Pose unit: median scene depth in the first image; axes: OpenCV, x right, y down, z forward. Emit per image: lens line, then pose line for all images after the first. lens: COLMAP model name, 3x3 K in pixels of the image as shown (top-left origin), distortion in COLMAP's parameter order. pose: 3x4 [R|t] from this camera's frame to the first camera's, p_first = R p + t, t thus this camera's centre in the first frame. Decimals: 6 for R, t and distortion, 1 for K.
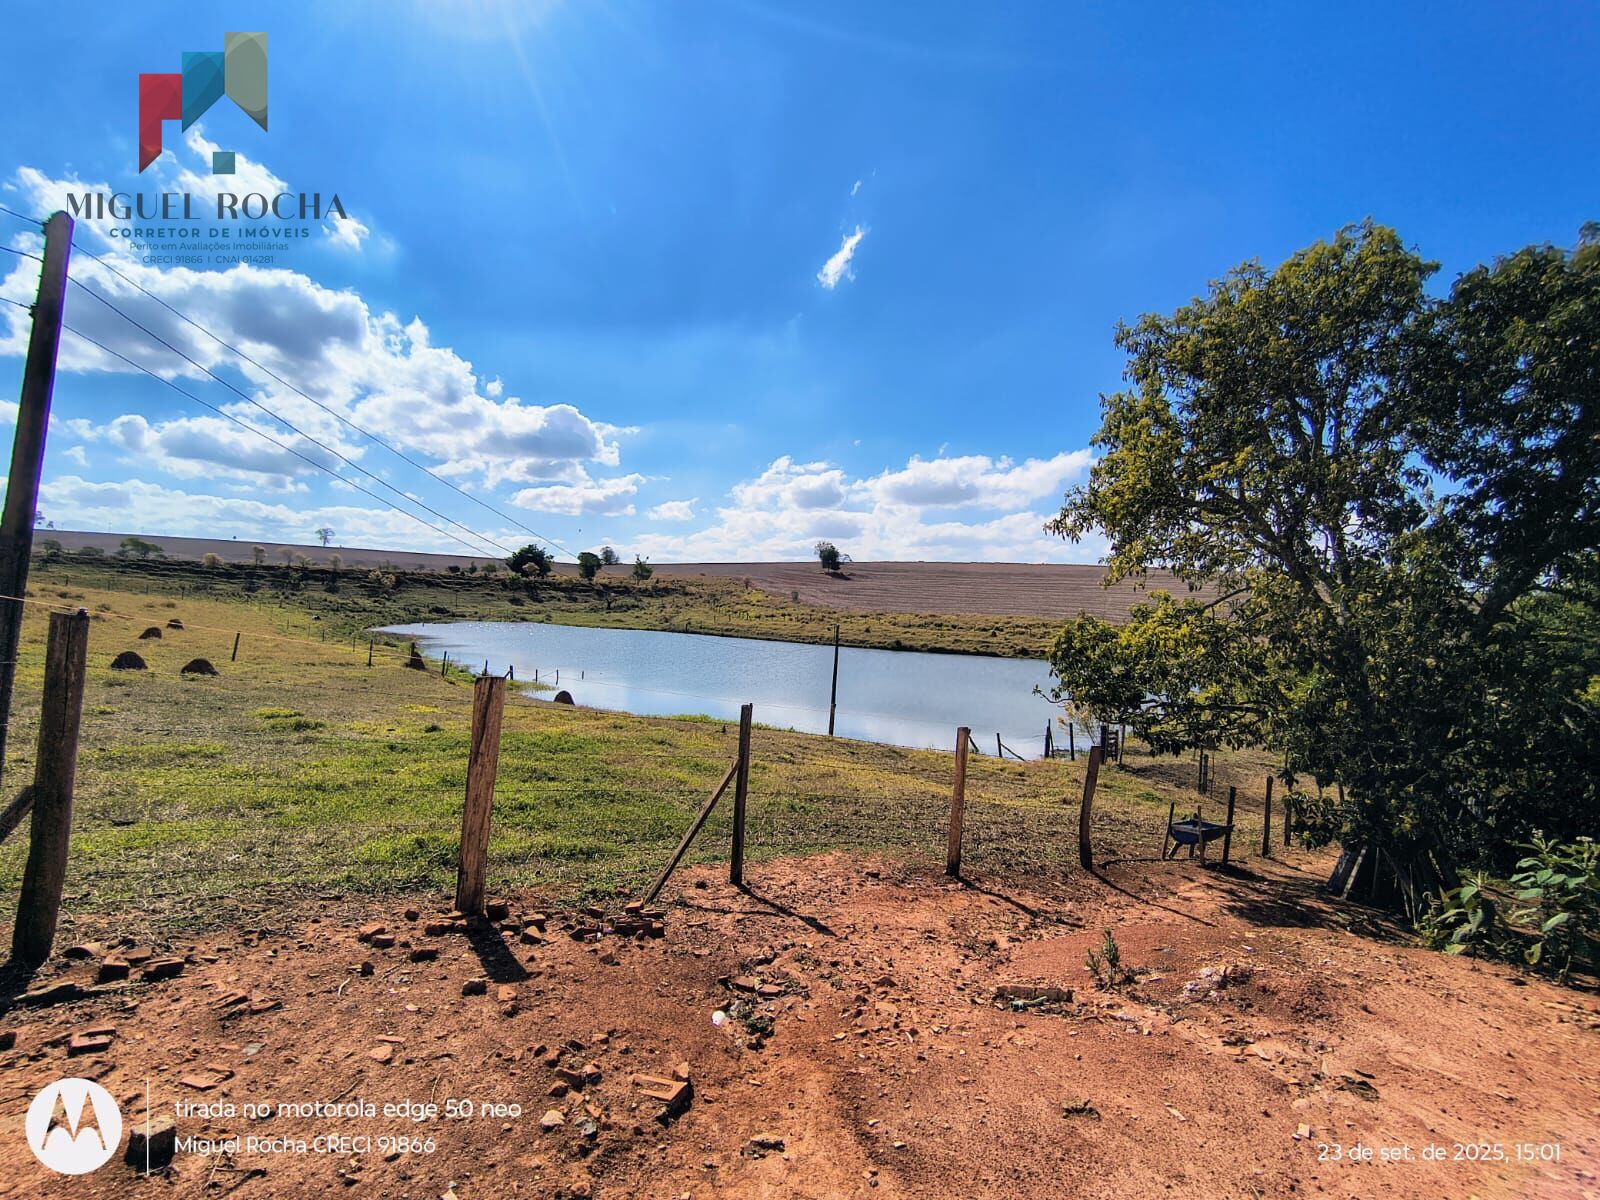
lens RADIAL K [[1184.0, 0, 801.4], [0, 1184.0, 595.4], [0, 0, 1]] dist [0.012814, 0.001988]
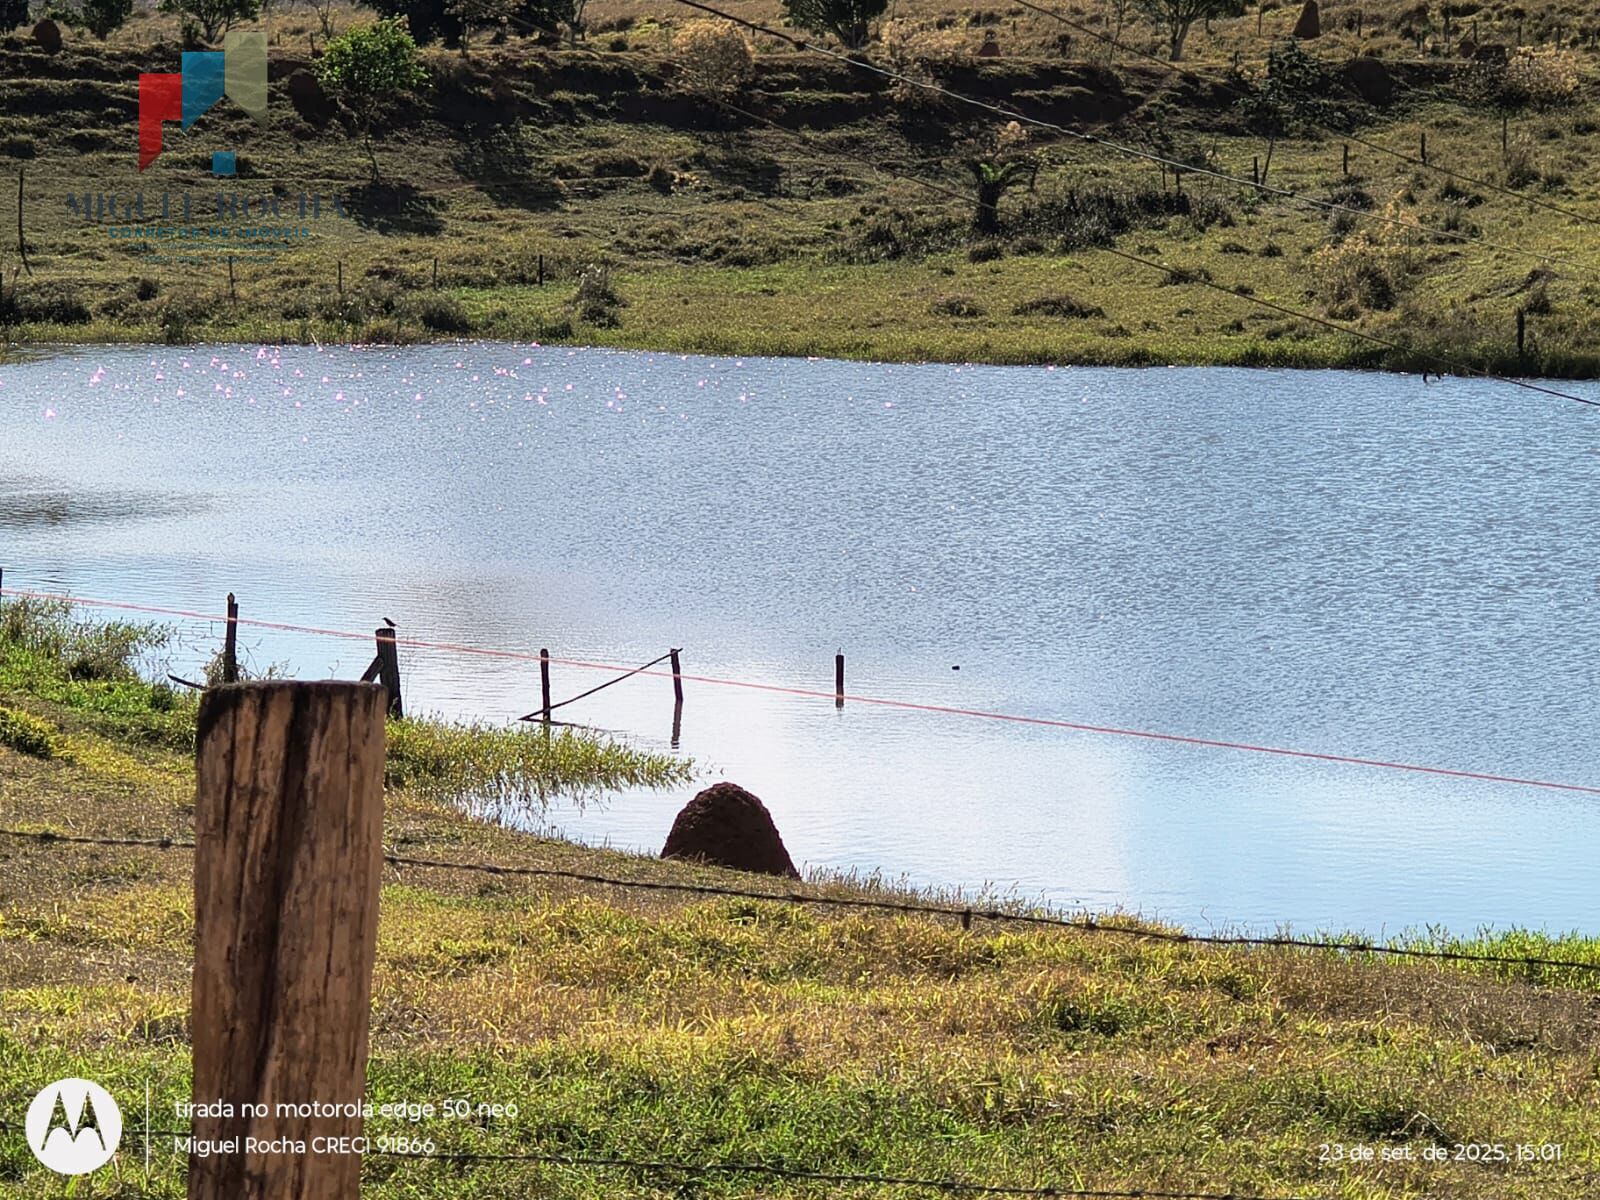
lens RADIAL K [[1184.0, 0, 804.1], [0, 1184.0, 601.8], [0, 0, 1]] dist [0.012814, 0.001988]
pose [[0.989889, -0.010835, -0.141427, -0.166487], [0.041098, 0.976216, 0.212868, 0.024658], [0.135757, -0.216528, 0.966791, 0.848460]]
